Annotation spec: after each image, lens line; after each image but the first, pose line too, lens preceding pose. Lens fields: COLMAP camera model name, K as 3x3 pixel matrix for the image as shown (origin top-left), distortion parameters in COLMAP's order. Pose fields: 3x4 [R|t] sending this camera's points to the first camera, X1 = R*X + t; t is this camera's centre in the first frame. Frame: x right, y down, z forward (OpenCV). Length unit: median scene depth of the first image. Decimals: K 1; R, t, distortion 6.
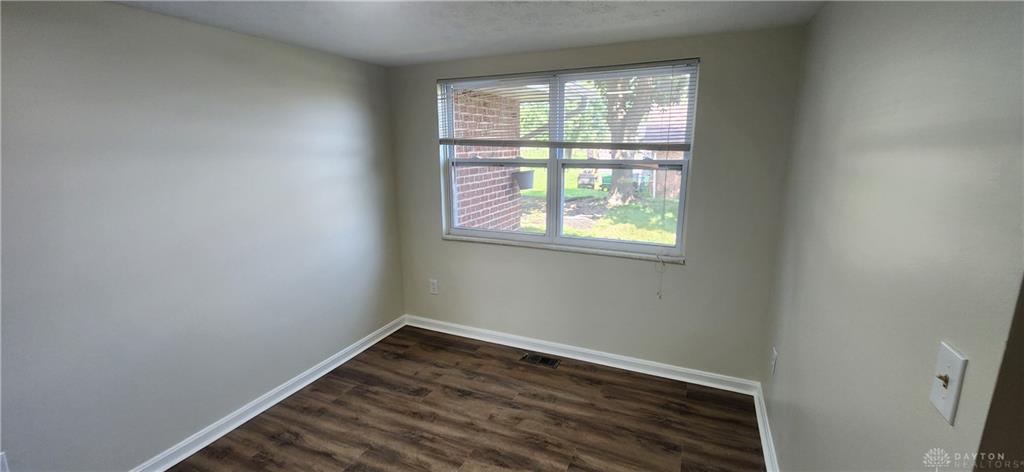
lens RADIAL K [[418.3, 0, 516.1], [0, 418.3, 242.7], [0, 0, 1]] dist [0.000300, -0.000107]
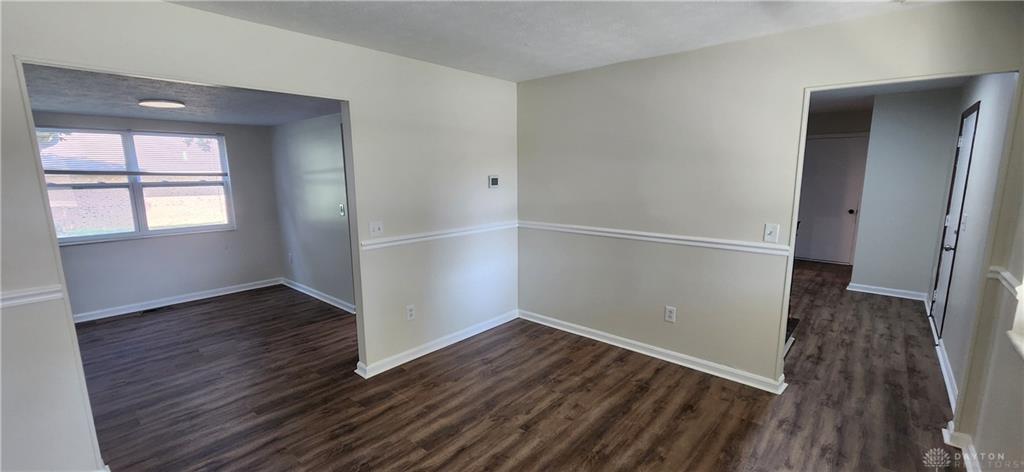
lens RADIAL K [[418.3, 0, 516.1], [0, 418.3, 242.7], [0, 0, 1]] dist [0.000300, -0.000107]
pose [[0.288360, -0.162552, 0.943624, -1.164553], [0.223019, 0.969783, 0.098906, 0.214339], [-0.931188, 0.181926, 0.315898, -0.926021]]
